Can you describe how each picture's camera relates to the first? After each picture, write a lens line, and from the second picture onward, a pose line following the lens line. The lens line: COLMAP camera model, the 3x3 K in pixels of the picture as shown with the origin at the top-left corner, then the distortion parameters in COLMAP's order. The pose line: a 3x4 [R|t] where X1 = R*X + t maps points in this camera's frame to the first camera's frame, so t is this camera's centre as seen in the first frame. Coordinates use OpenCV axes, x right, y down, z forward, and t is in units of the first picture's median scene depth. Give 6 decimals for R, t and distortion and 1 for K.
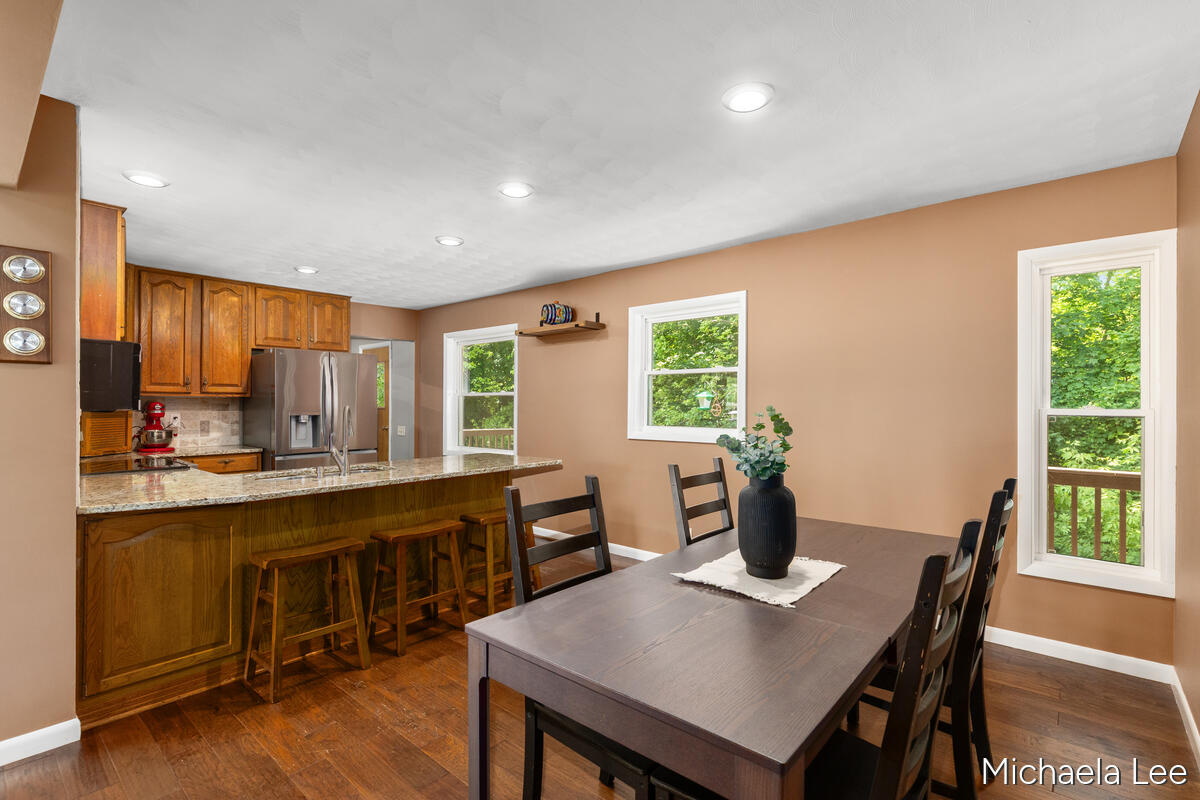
lens RADIAL K [[549.6, 0, 604.9], [0, 549.6, 396.0], [0, 0, 1]] dist [0.012960, -0.000015]
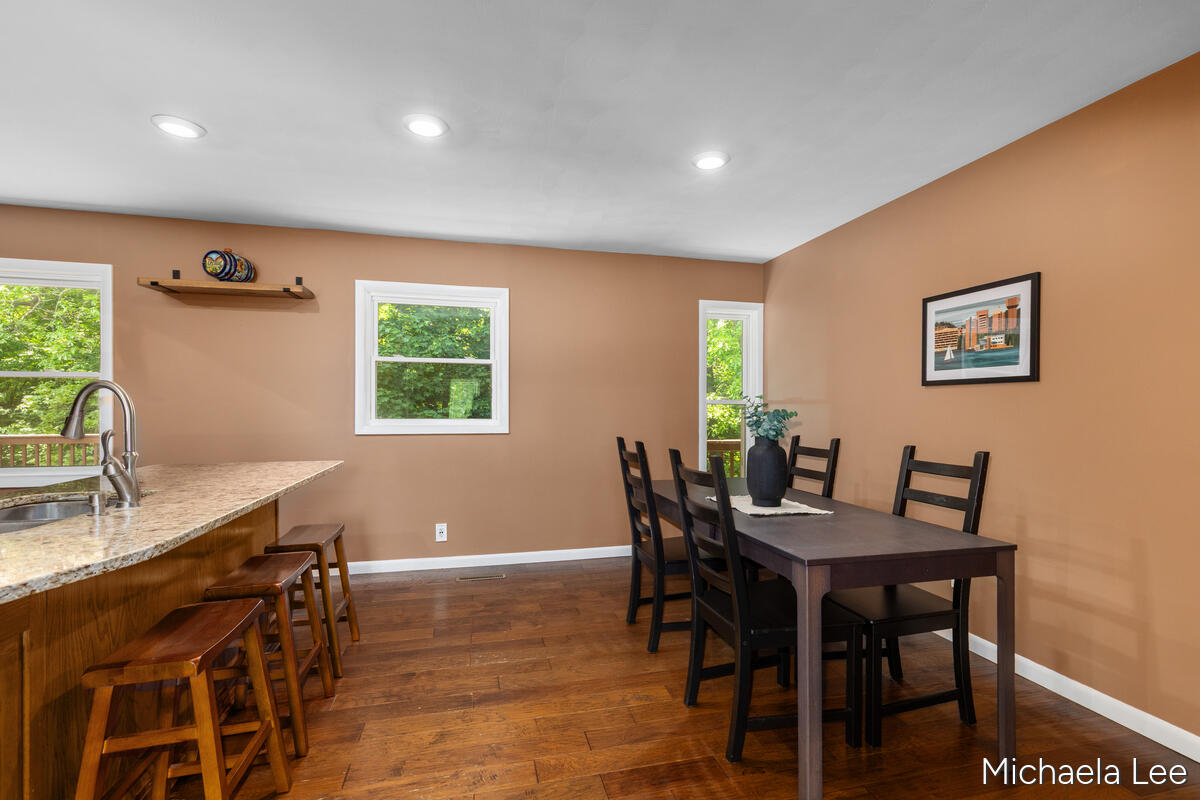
lens RADIAL K [[556.5, 0, 606.2], [0, 556.5, 405.6], [0, 0, 1]] dist [0.012811, -0.000087]
pose [[0.581043, 0.005175, 0.813856, -0.450865], [-0.018315, 0.999810, 0.006719, 0.020527], [-0.813667, -0.018809, 0.581027, 0.194139]]
